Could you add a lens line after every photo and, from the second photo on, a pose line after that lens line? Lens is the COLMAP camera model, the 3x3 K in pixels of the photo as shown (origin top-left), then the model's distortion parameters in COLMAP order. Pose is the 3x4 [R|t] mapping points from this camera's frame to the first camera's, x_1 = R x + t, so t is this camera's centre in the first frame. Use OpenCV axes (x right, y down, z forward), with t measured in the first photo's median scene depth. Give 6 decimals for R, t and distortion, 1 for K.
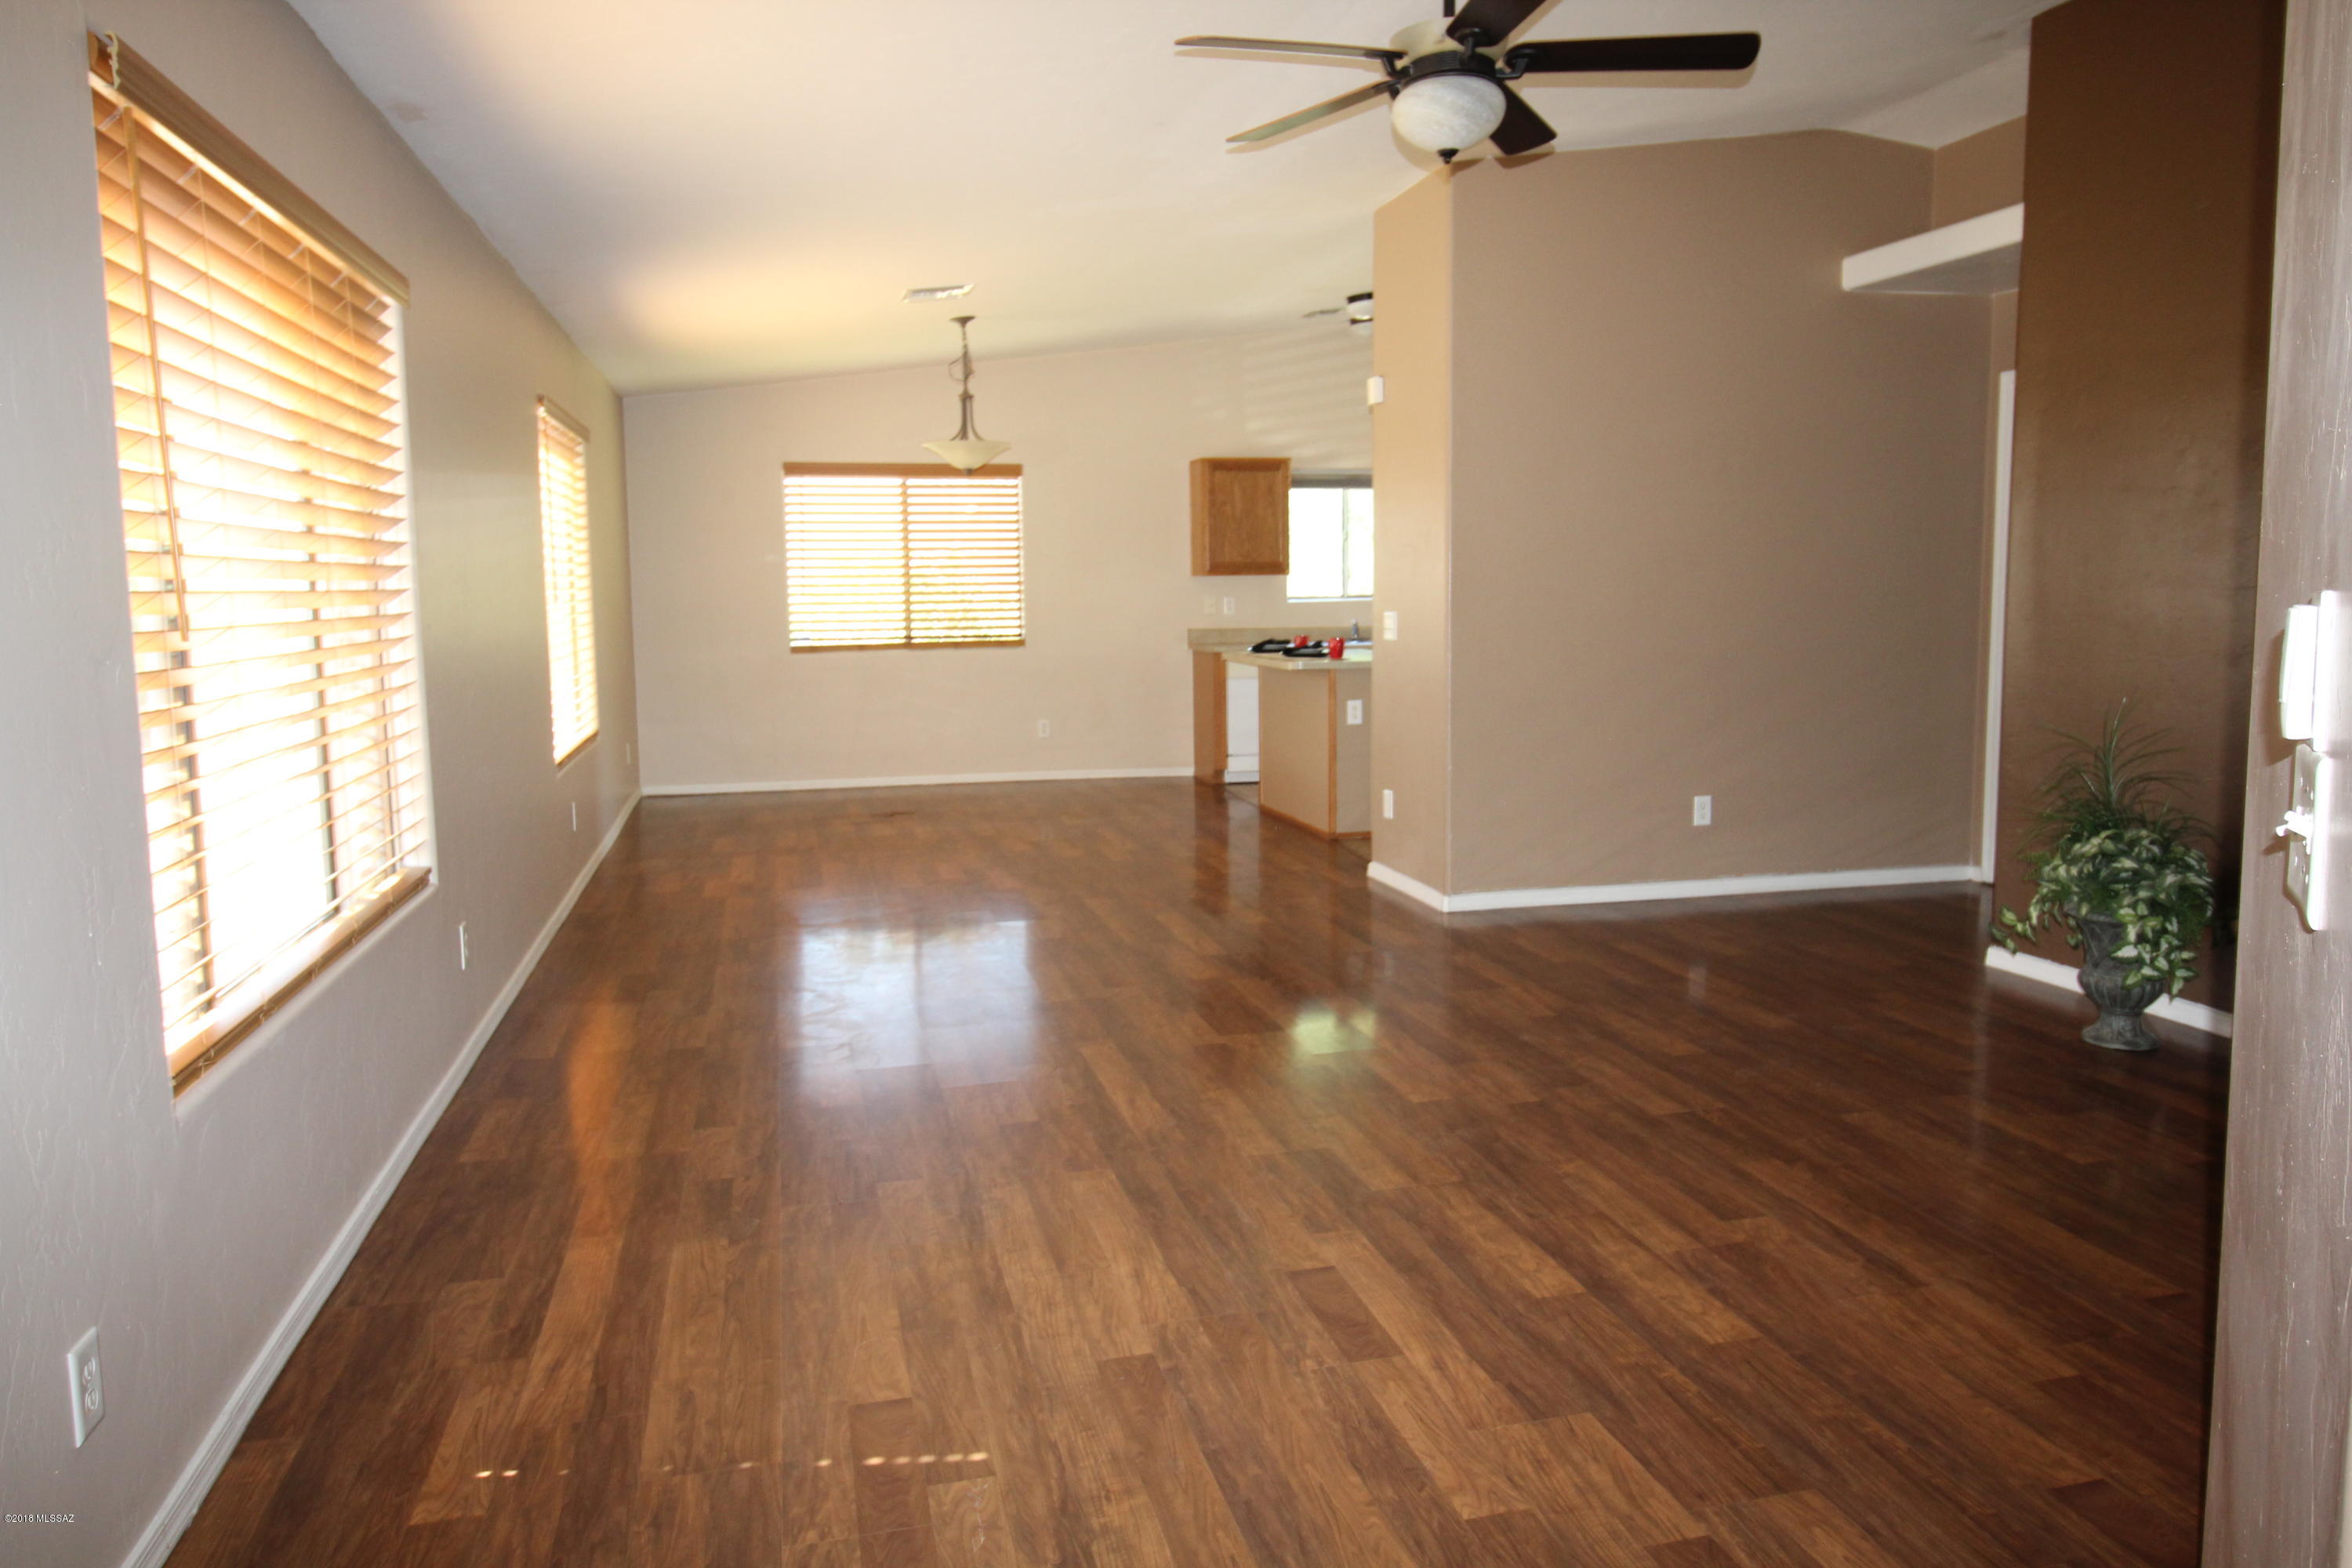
lens RADIAL K [[1596.2, 0, 1178.5], [0, 1596.2, 789.6], [0, 0, 1]] dist [0.005269, -0.010252]
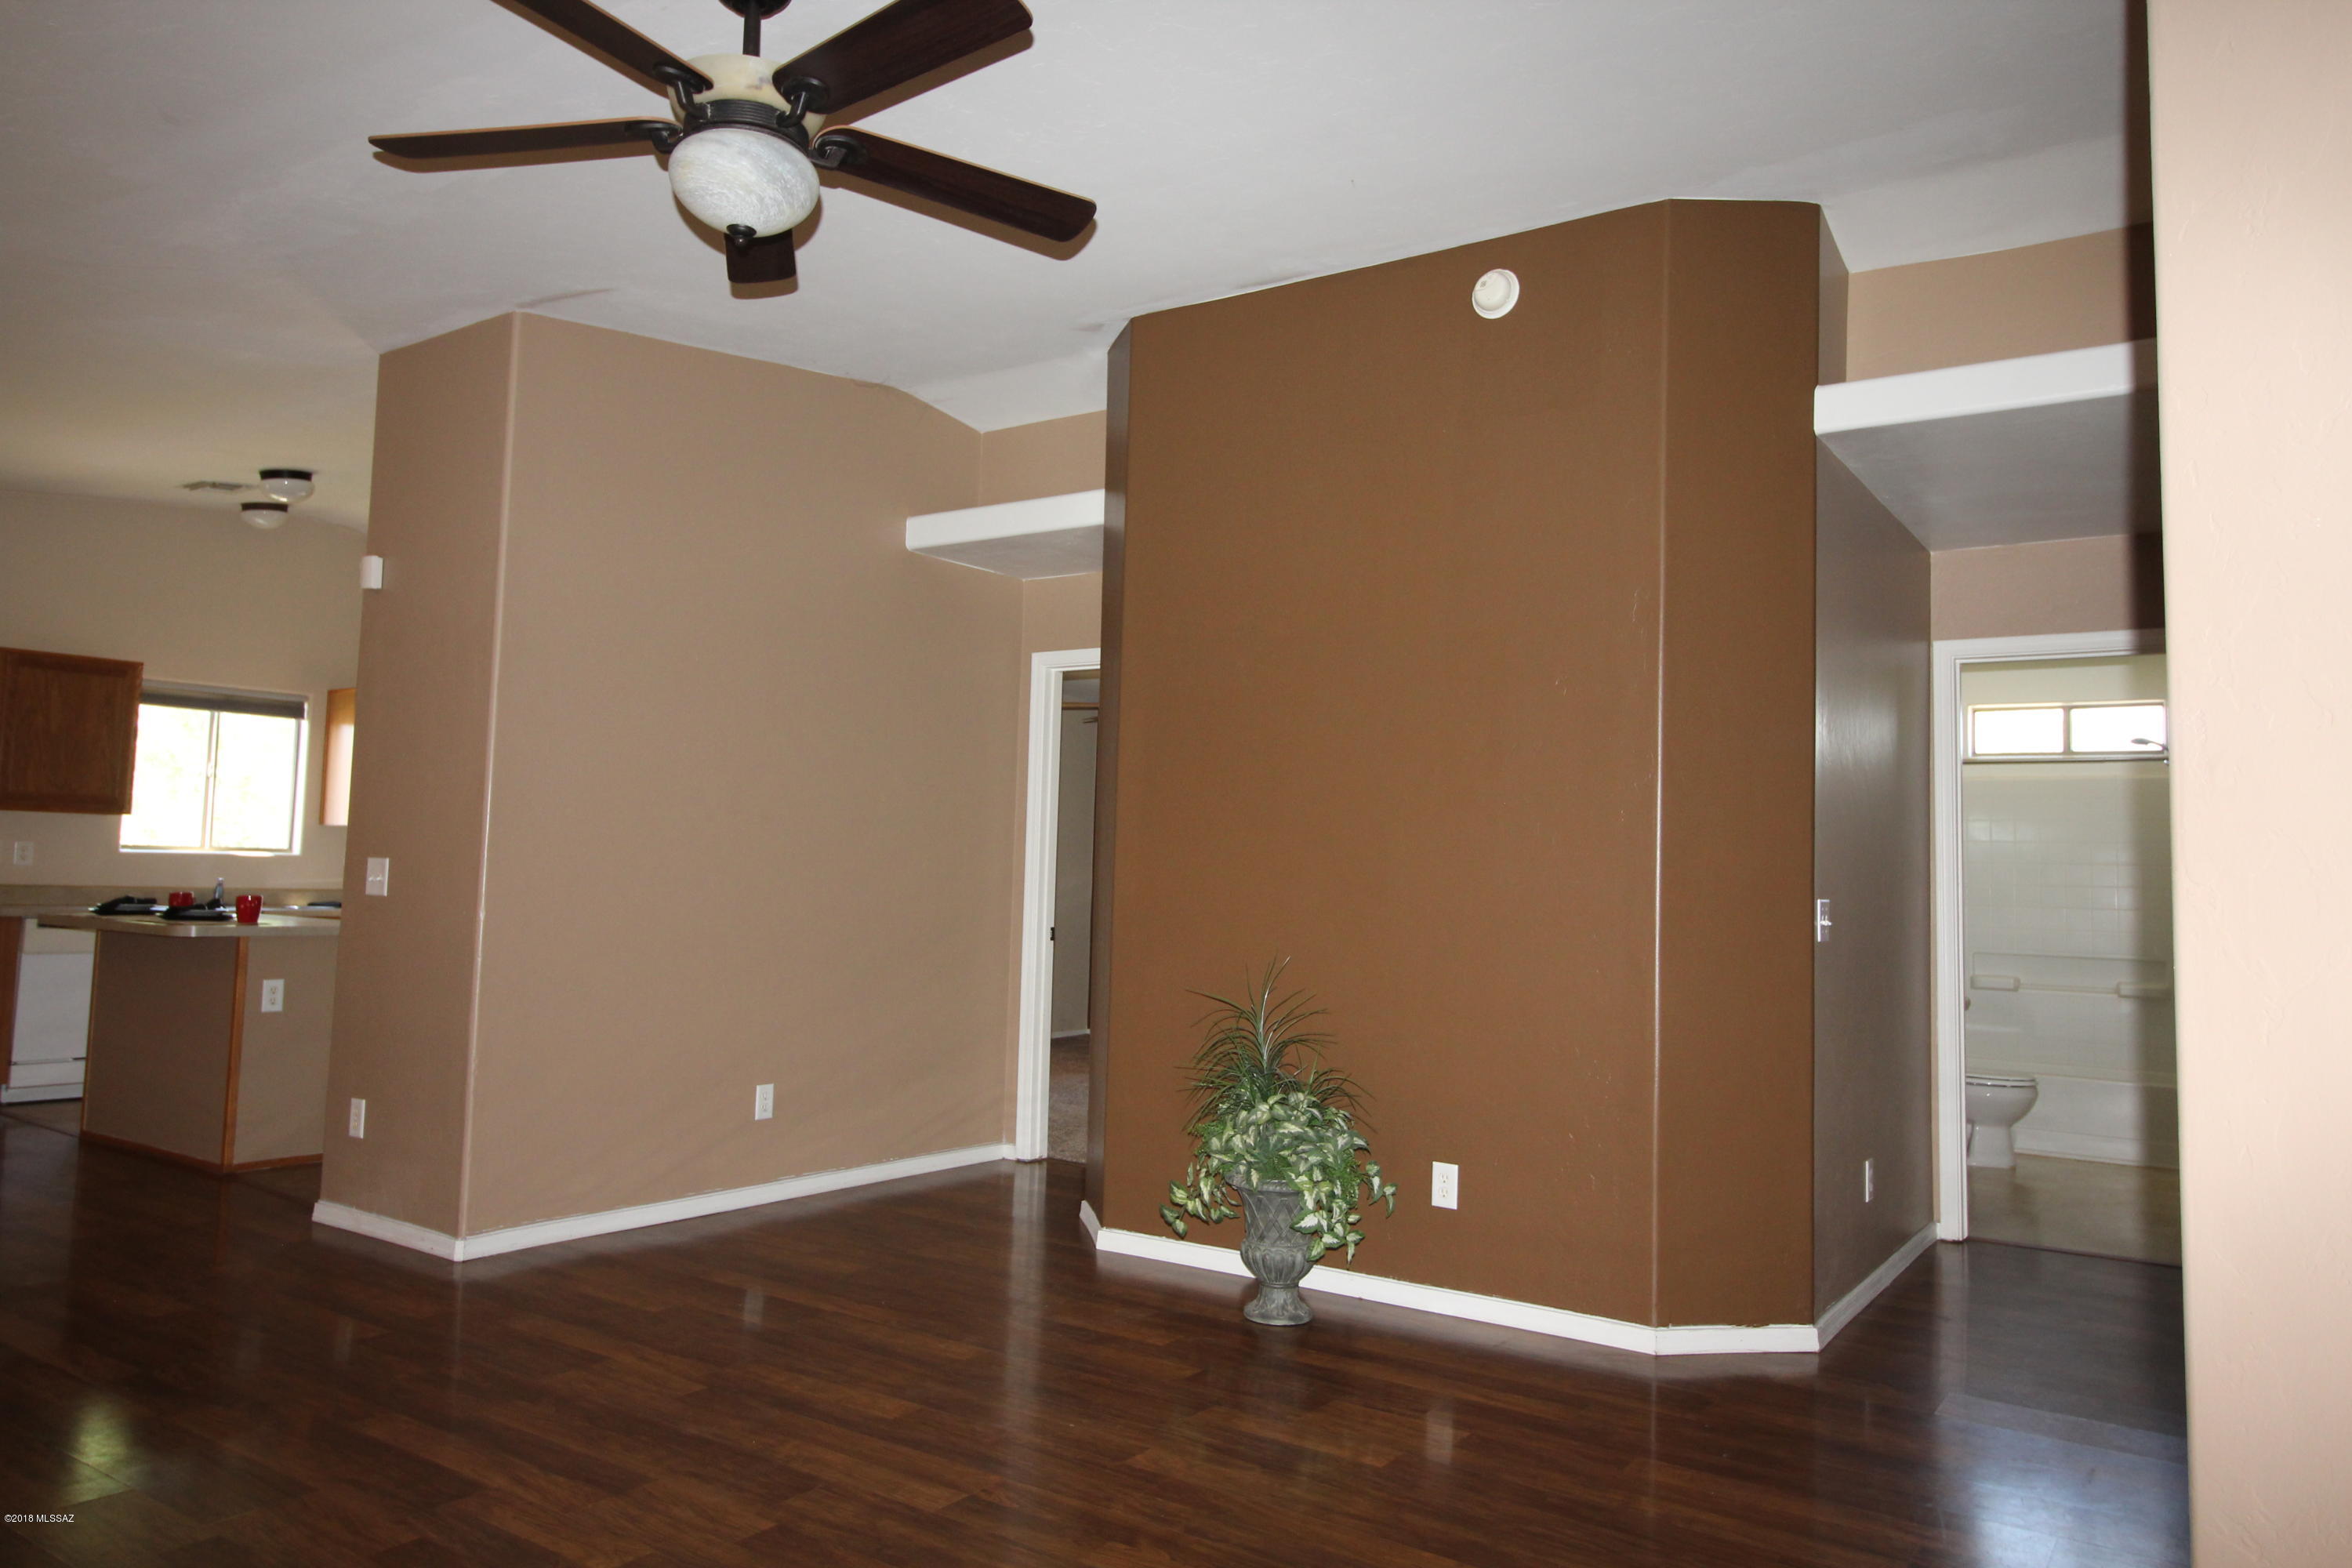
lens RADIAL K [[1596.2, 0, 1195.6], [0, 1596.2, 766.0], [0, 0, 1]] dist [0.005269, -0.010252]
pose [[0.747976, 0.080450, 0.658832, -0.119008], [0.048355, 0.983384, -0.174980, -0.004414], [-0.661962, 0.162738, 0.731658, 0.270810]]
